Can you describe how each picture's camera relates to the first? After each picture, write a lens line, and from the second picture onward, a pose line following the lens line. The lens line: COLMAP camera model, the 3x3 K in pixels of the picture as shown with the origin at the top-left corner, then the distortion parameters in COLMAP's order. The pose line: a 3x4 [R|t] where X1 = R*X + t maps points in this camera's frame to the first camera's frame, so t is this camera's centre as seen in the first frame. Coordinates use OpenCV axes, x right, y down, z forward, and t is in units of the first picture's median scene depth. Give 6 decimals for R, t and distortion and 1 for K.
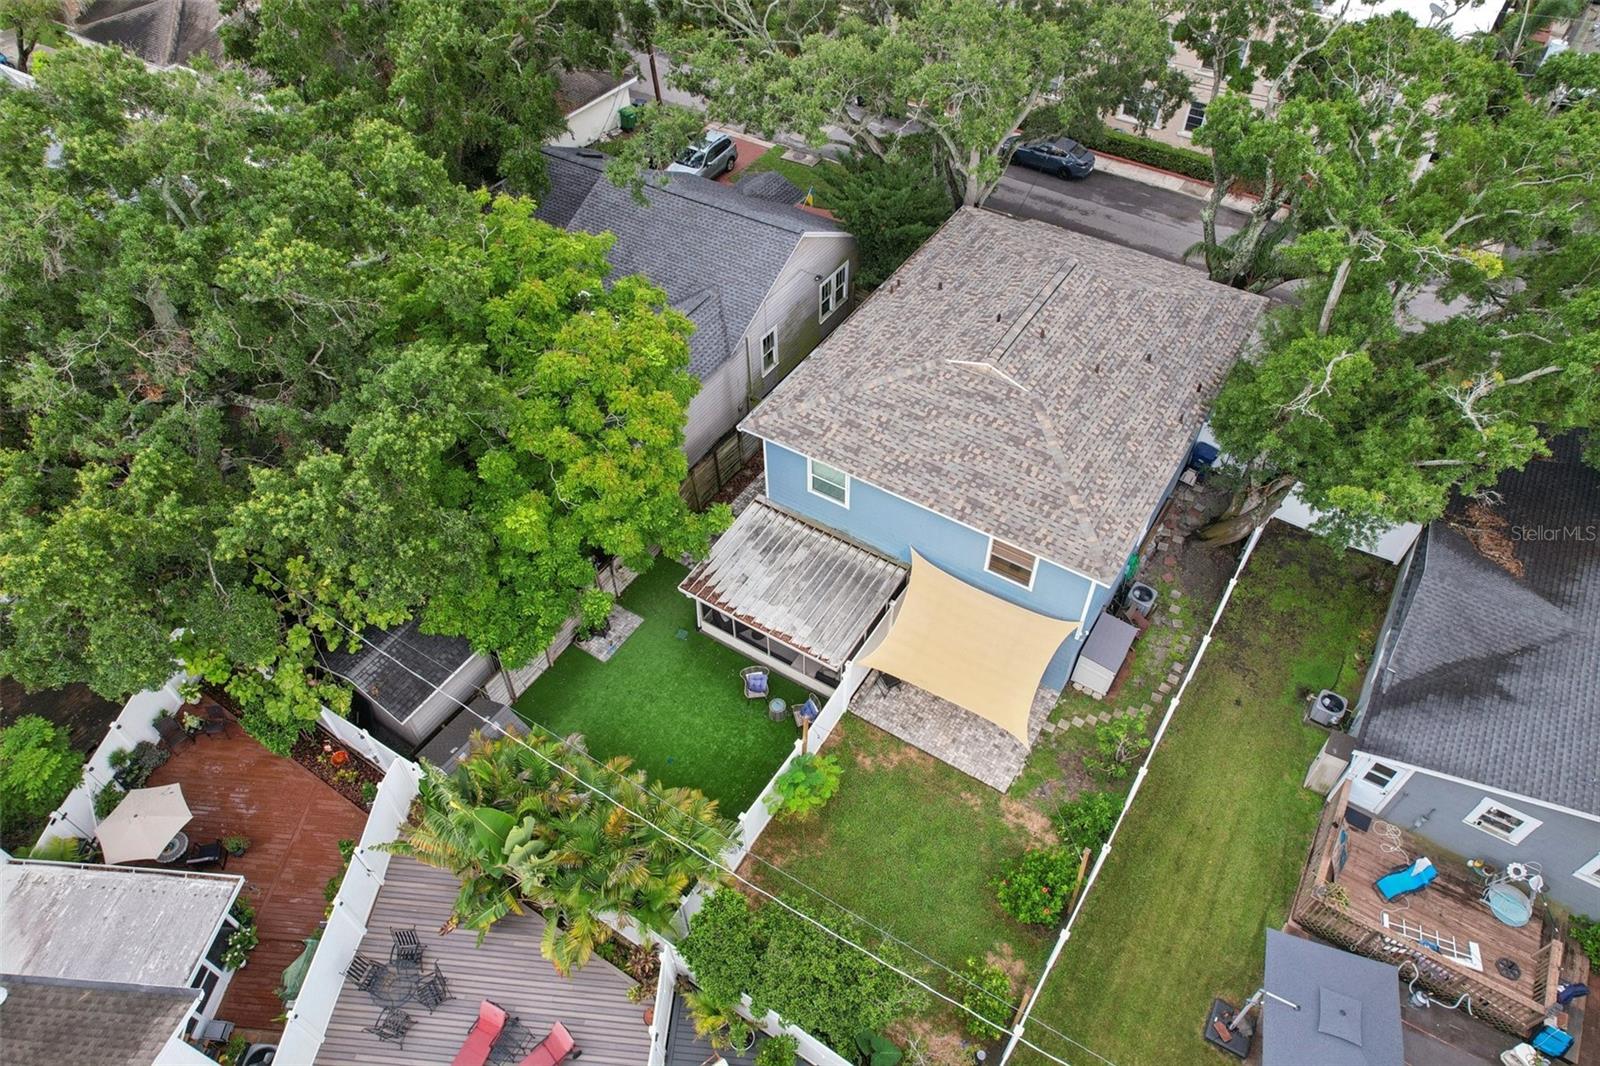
lens RADIAL K [[1023.7, 0, 800.0], [0, 1023.7, 533.0], [0, 0, 1]] dist [-0.070079, 0.067382]
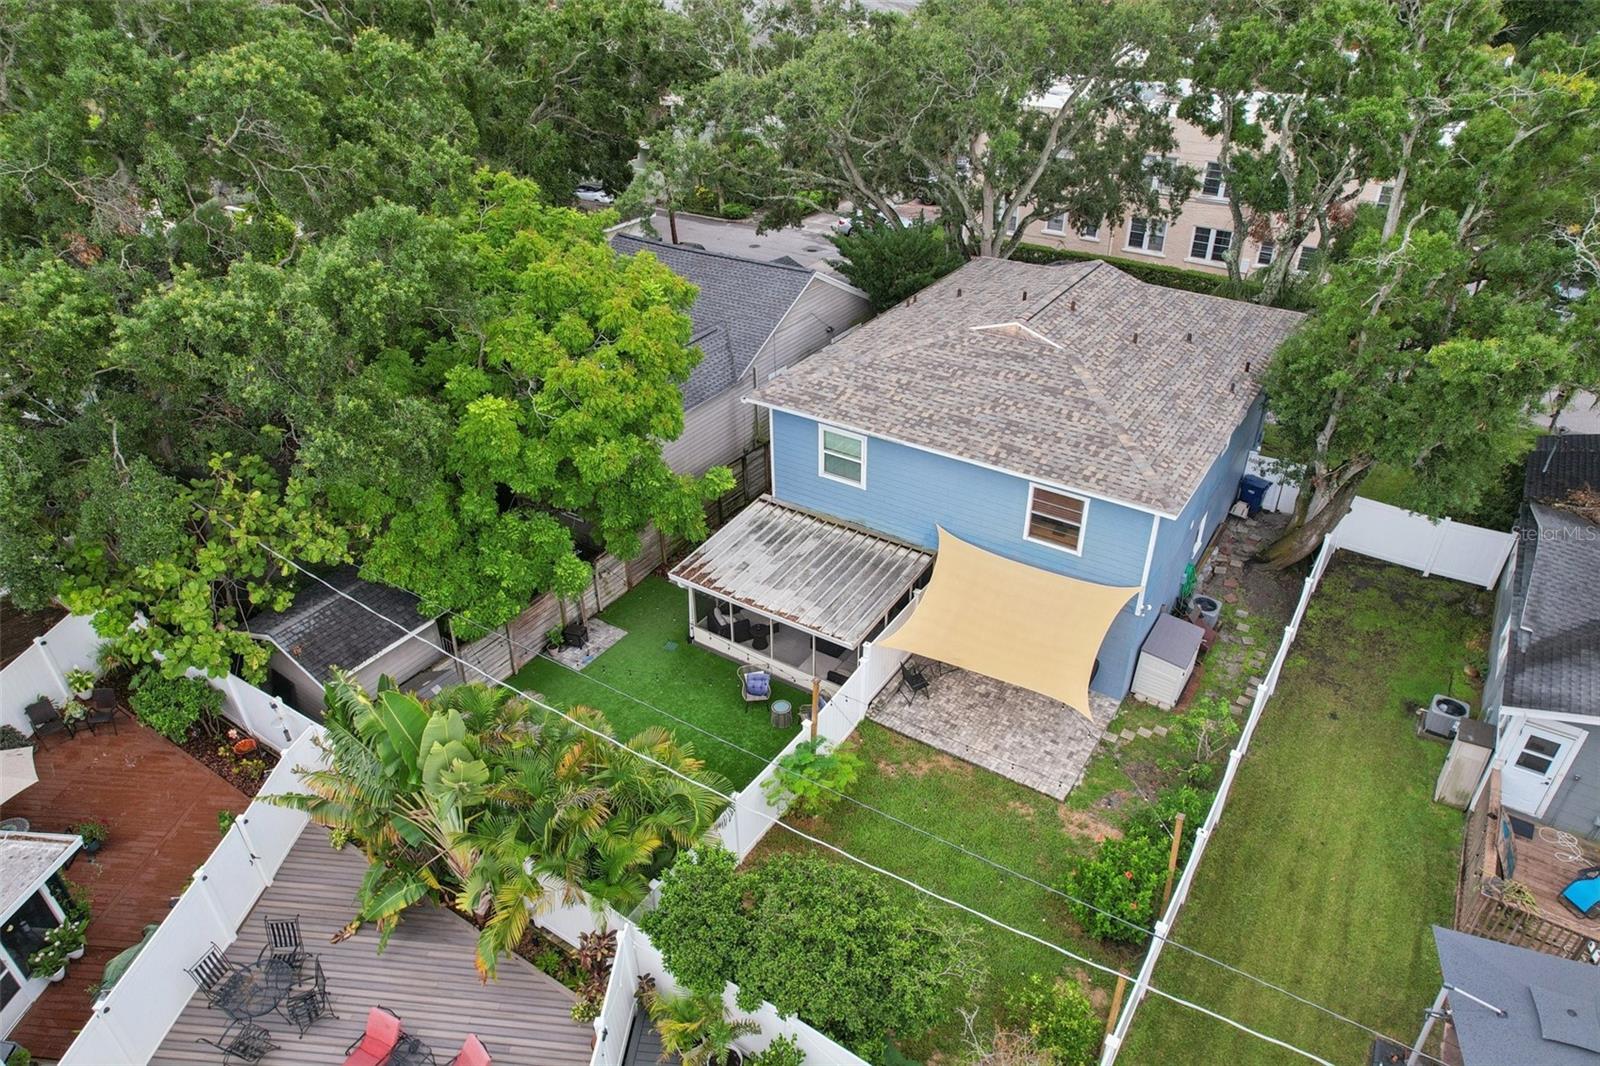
lens RADIAL K [[1023.7, 0, 800.0], [0, 1023.7, 533.0], [0, 0, 1]] dist [-0.070079, 0.067382]
pose [[0.999931, 0.008528, -0.008037, -0.001347], [-0.010355, 0.964103, -0.265326, 0.265107], [0.005486, 0.265391, 0.964125, 0.169494]]
